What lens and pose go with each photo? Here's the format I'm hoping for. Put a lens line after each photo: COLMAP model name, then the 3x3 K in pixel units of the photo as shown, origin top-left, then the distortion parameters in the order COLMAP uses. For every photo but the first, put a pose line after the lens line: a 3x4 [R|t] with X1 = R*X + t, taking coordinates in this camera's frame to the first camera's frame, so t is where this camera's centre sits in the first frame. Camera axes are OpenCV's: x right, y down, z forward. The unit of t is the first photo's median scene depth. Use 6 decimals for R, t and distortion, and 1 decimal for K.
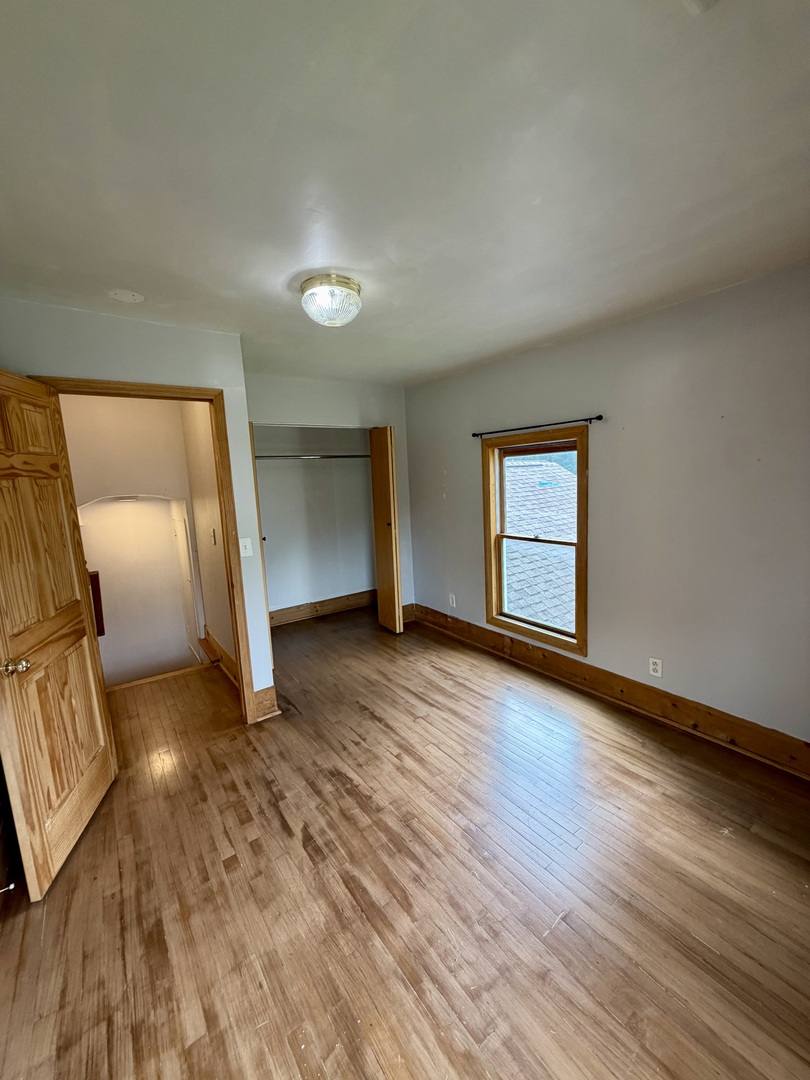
lens RADIAL K [[416.0, 0, 403.3], [0, 416.0, 536.6], [0, 0, 1]] dist [0.001777, 0.000486]
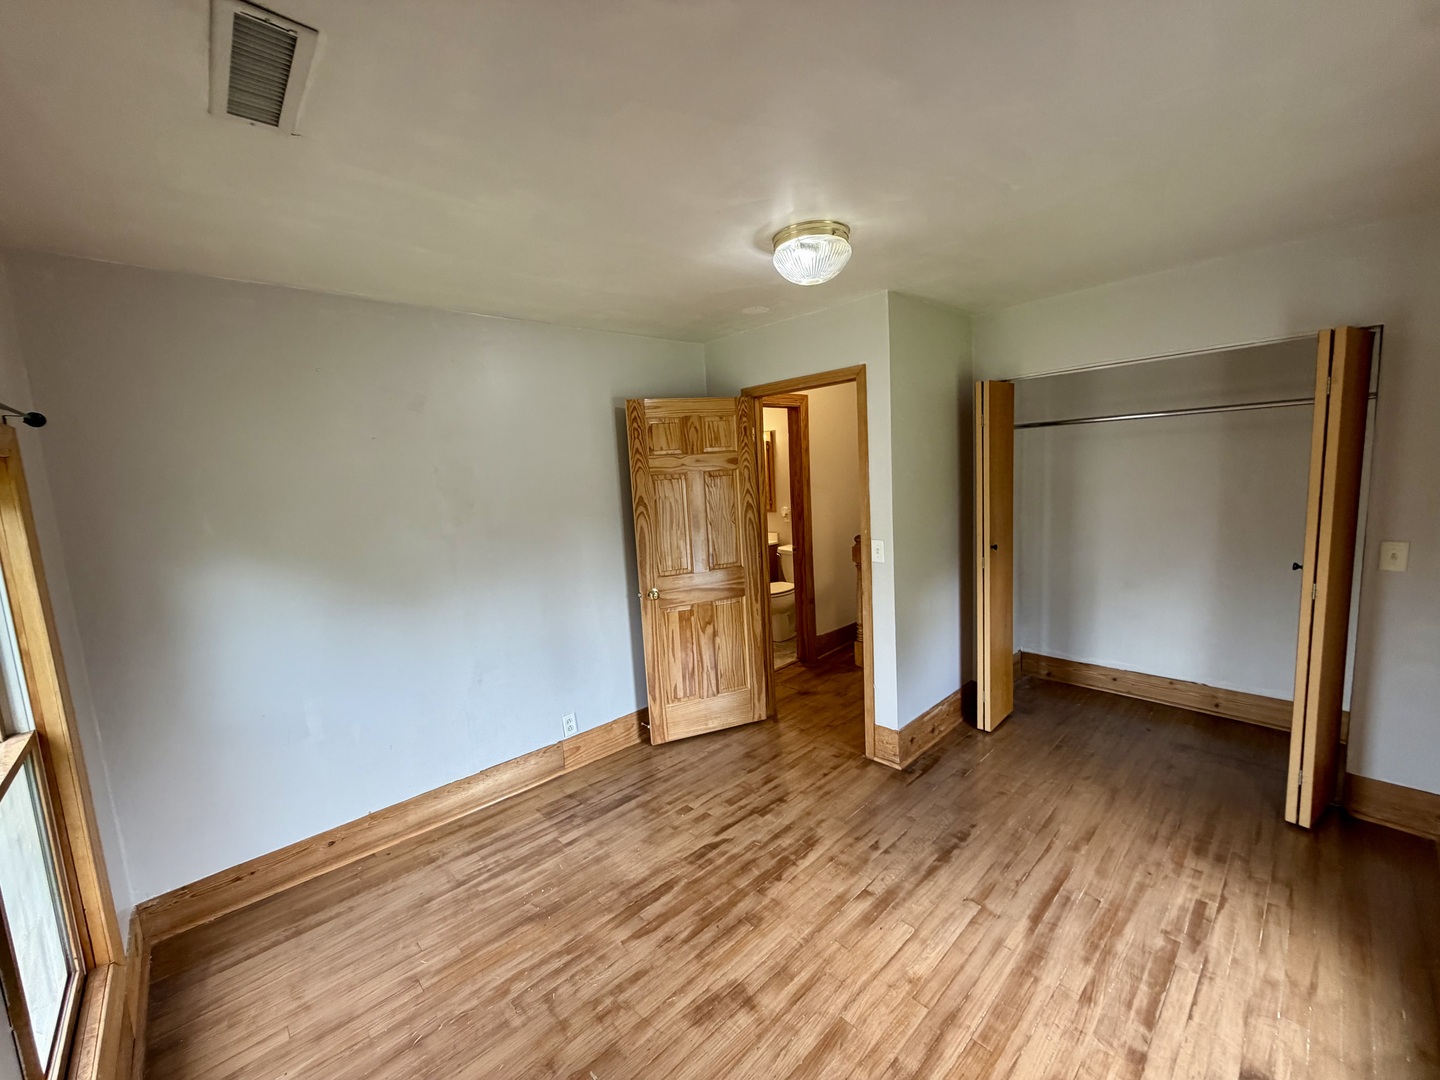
lens RADIAL K [[554.7, 0, 720.0], [0, 554.7, 540.0], [0, 0, 1]] dist [0.001777, 0.000486]
pose [[0.160782, 0.159049, -0.974091, 0.896865], [-0.094726, 0.984861, 0.145172, -0.176573], [0.982434, 0.068931, 0.173414, 0.696860]]
